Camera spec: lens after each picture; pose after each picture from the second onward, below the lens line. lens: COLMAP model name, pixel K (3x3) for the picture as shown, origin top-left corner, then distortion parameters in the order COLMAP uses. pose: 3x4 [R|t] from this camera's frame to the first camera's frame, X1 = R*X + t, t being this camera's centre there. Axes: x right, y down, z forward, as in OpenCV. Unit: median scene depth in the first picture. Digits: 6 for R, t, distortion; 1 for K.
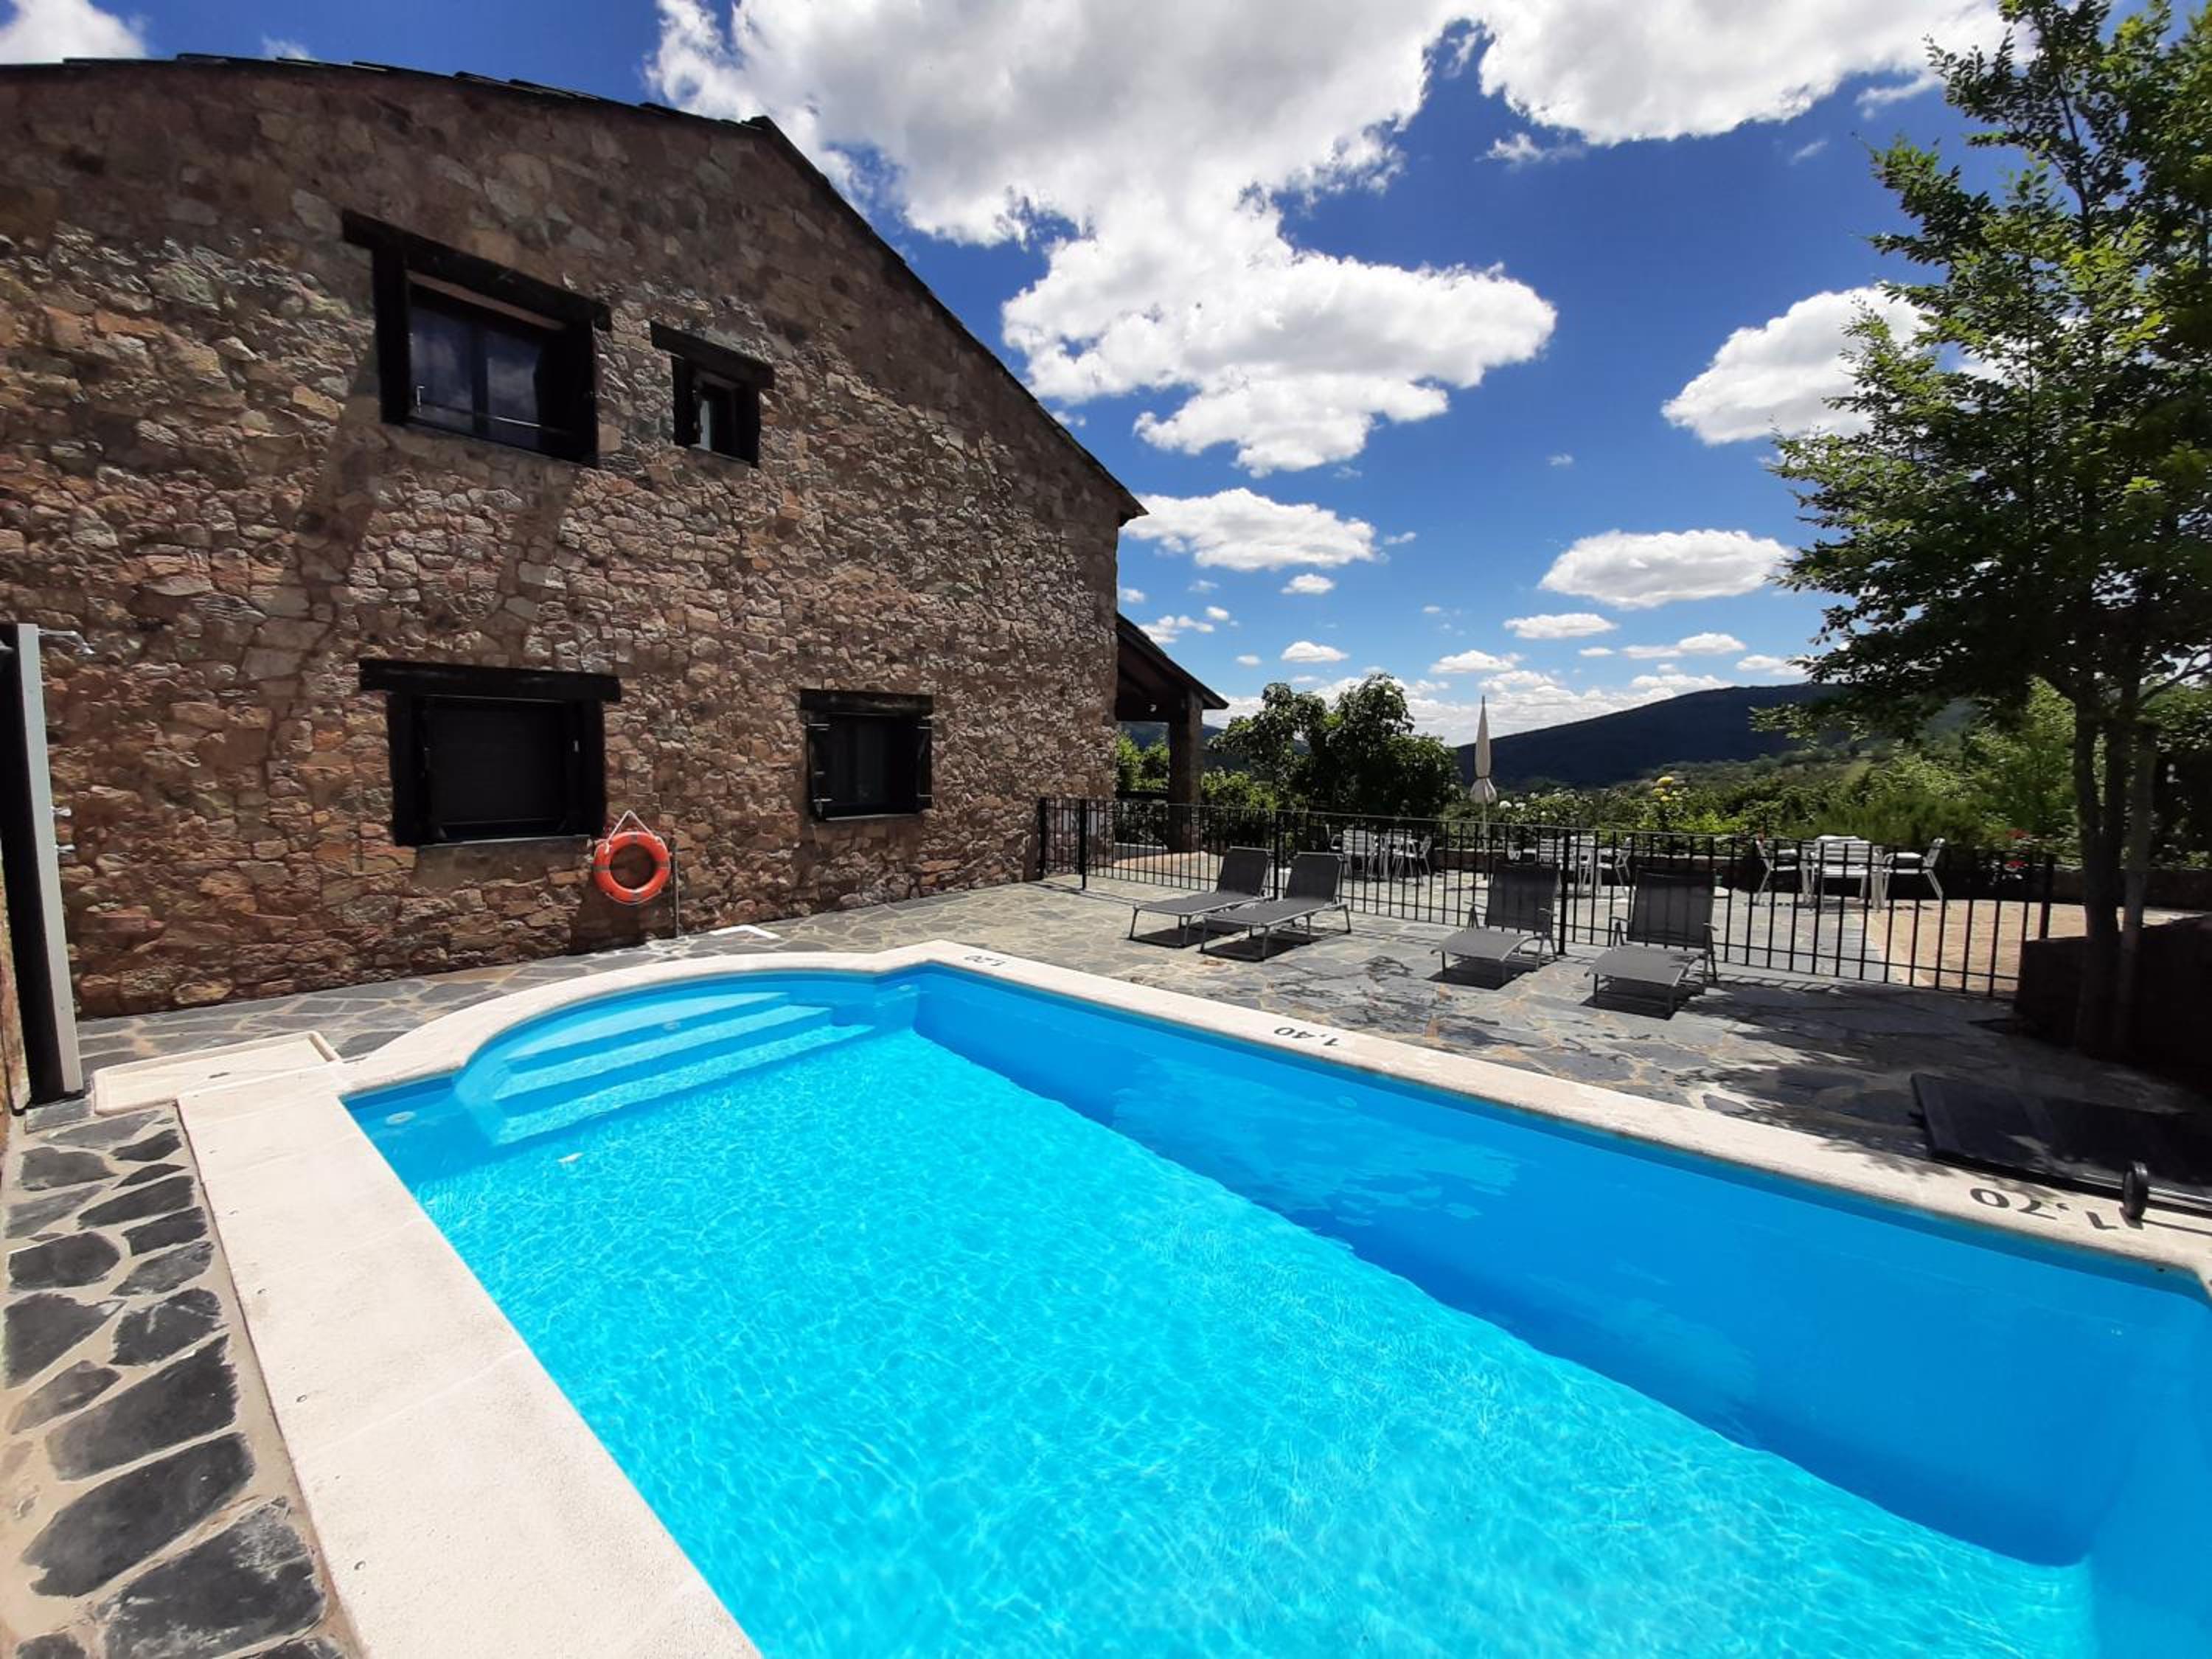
lens RADIAL K [[863.9, 0, 1118.3], [0, 863.9, 833.5], [0, 0, 1]] dist [-0.005003, -0.007573]
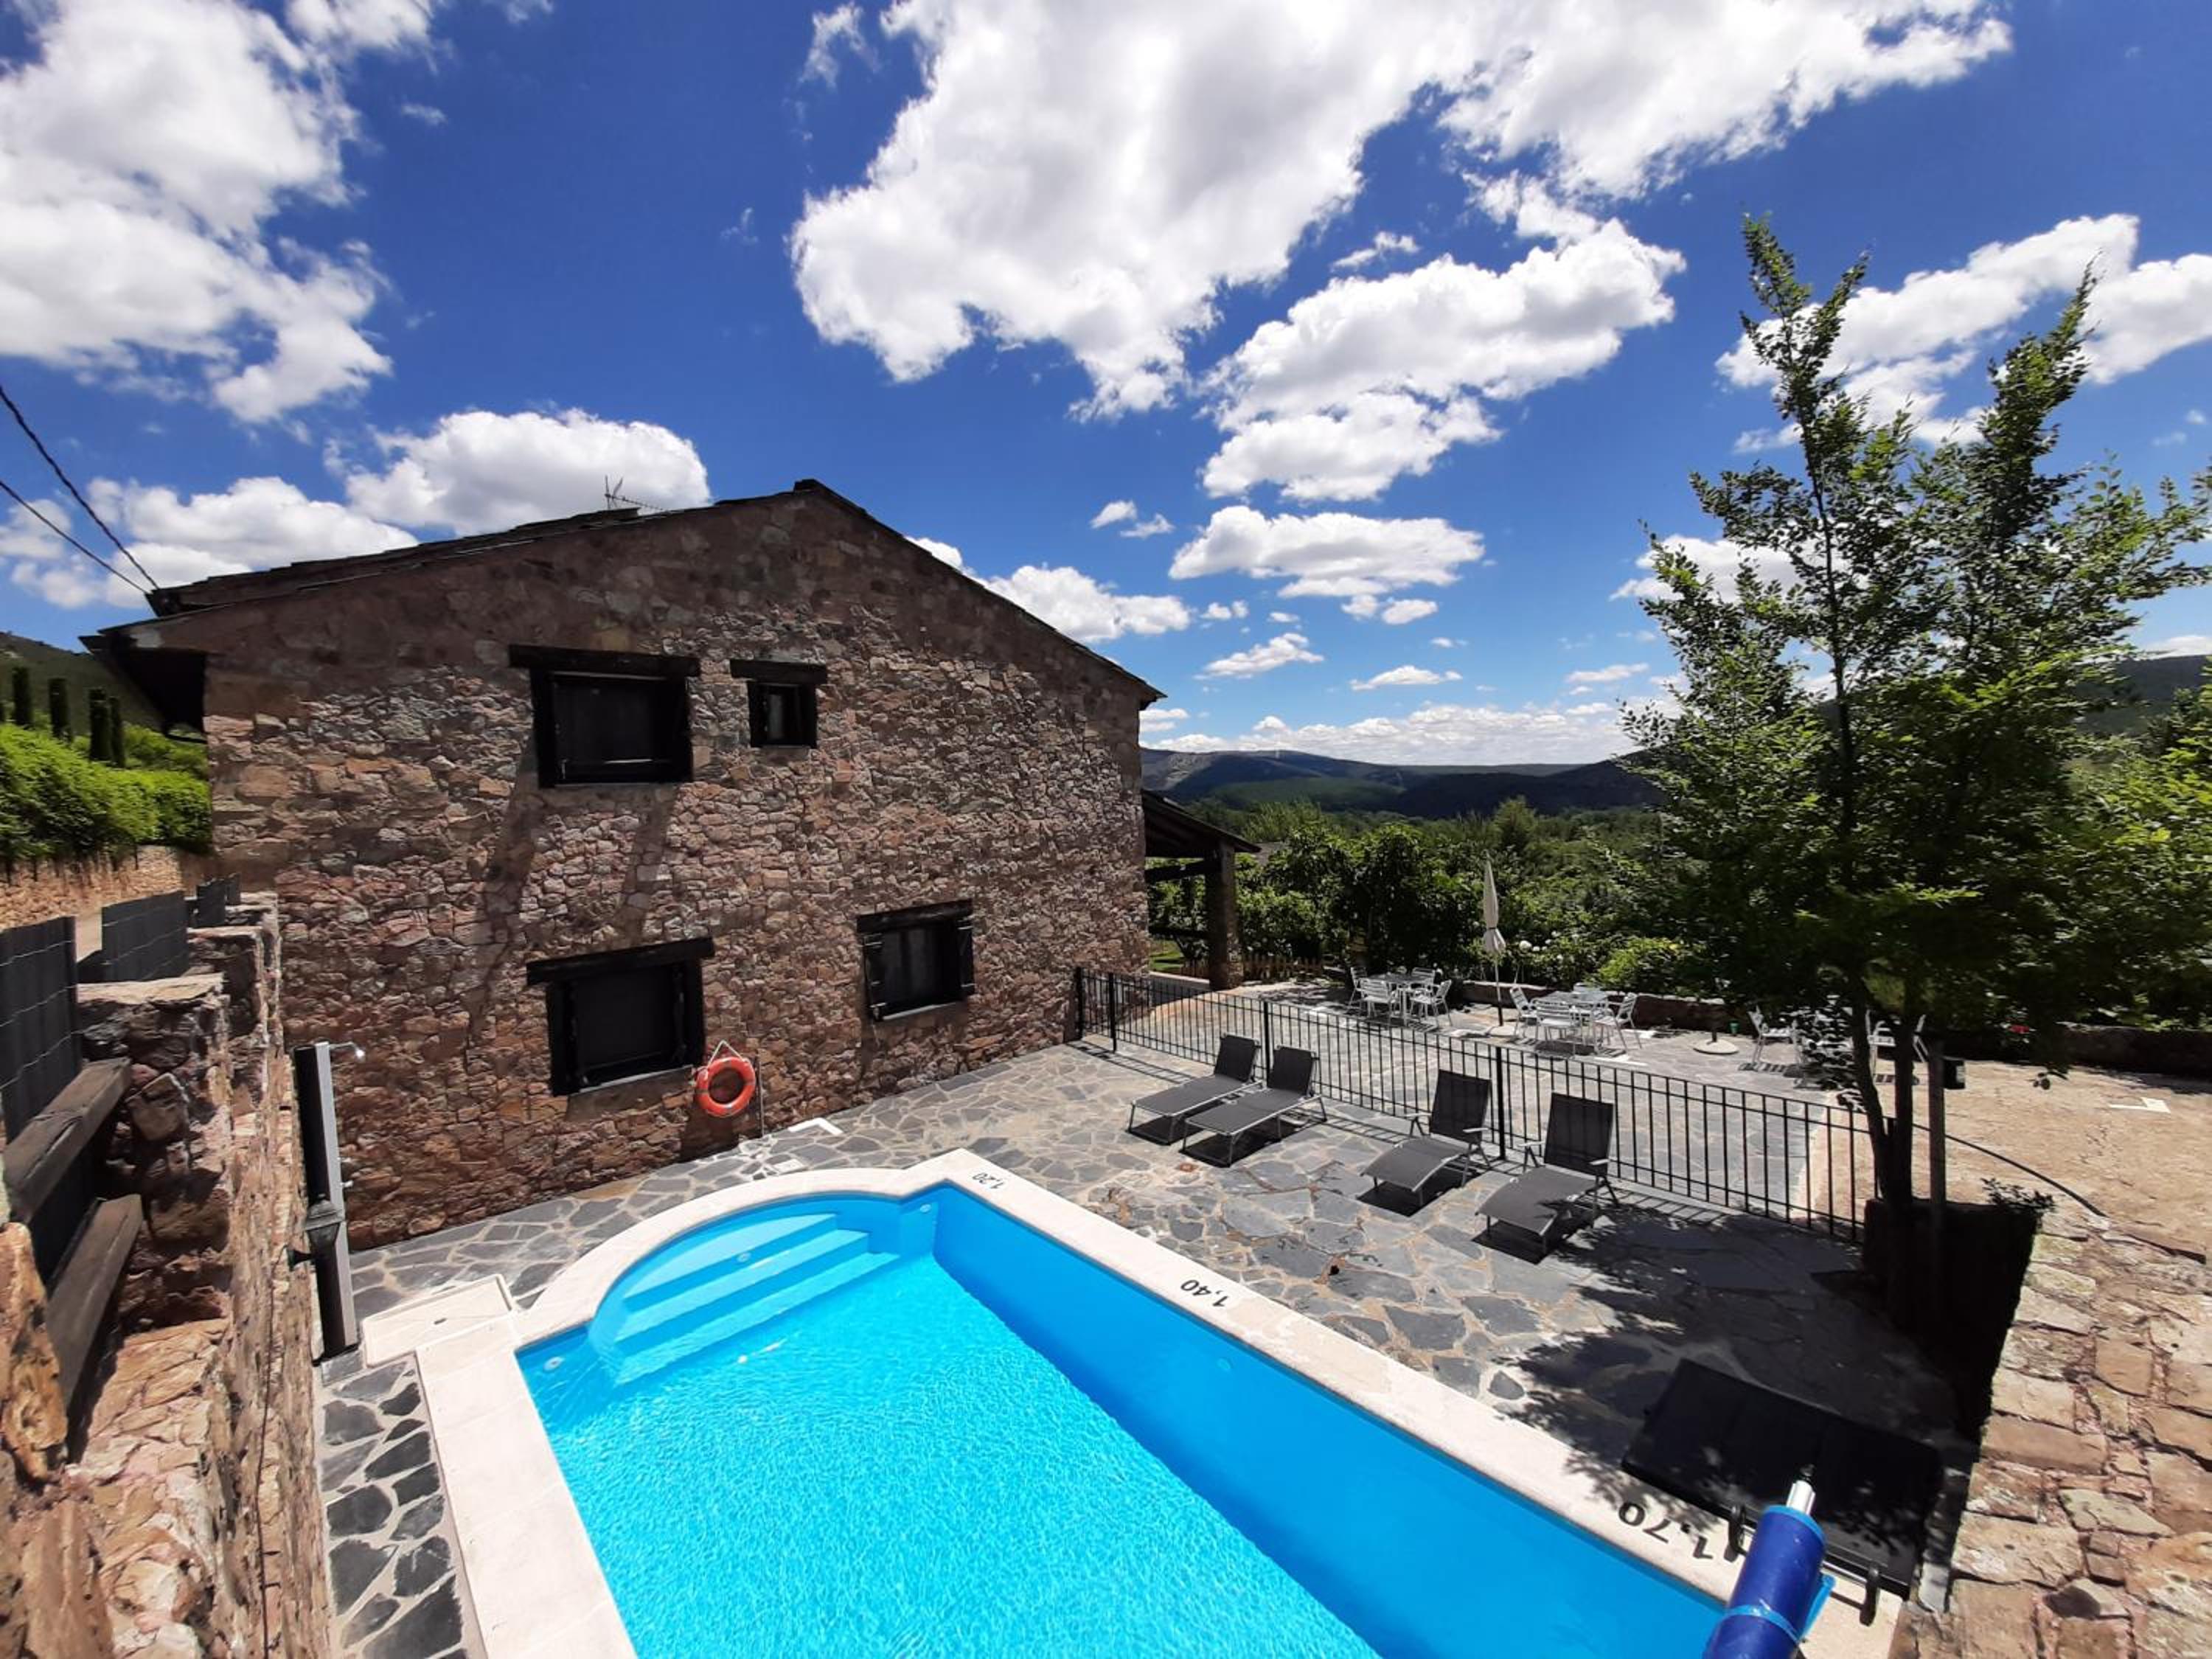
lens RADIAL K [[863.9, 0, 1107.2], [0, 863.9, 829.7], [0, 0, 1]] dist [-0.005003, -0.007573]
pose [[0.988993, -0.050847, -0.138951, 0.207938], [0.043332, 0.997457, -0.056583, -0.274791], [0.141475, 0.049939, 0.988681, -0.213258]]
